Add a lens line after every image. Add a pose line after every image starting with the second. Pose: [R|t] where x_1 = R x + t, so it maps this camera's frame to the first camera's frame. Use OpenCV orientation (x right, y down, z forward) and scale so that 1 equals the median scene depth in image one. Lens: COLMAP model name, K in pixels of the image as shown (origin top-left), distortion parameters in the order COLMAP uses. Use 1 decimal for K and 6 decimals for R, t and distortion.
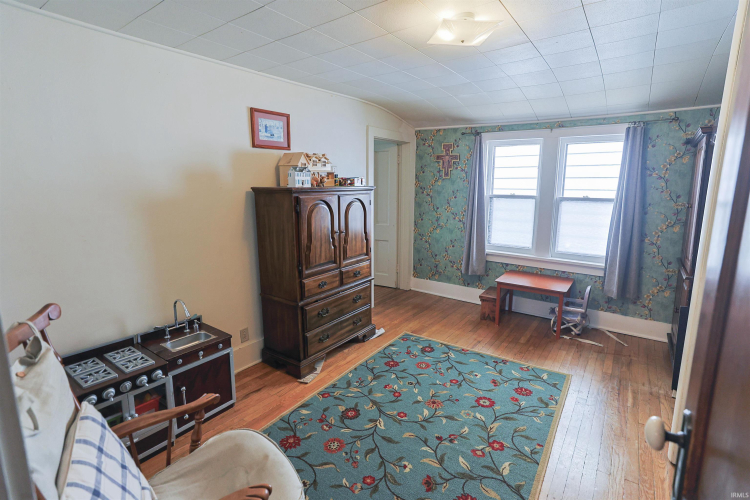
lens RADIAL K [[363.6, 0, 379.9], [0, 363.6, 239.8], [0, 0, 1]] dist [-0.000592, 0.001036]
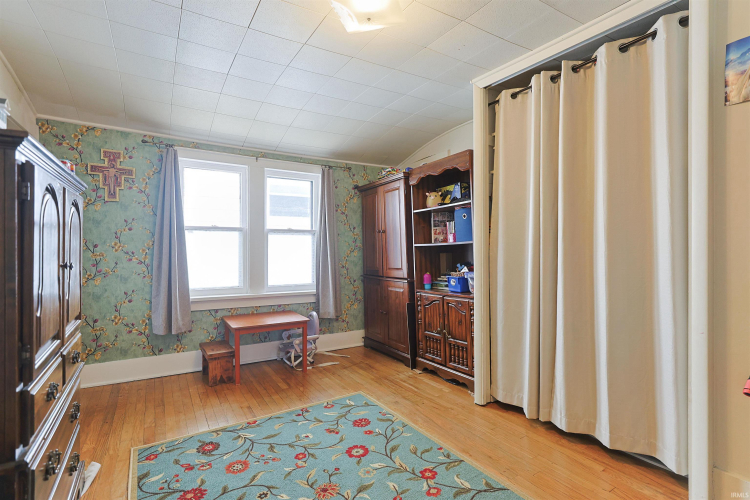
lens RADIAL K [[369.2, 0, 377.8], [0, 369.2, 245.7], [0, 0, 1]] dist [-0.003867, 0.000377]
pose [[0.391042, 0.000075, 0.920373, -0.322085], [0.144542, 0.987586, -0.061493, 0.032222], [-0.908952, 0.157079, 0.386177, 0.395926]]
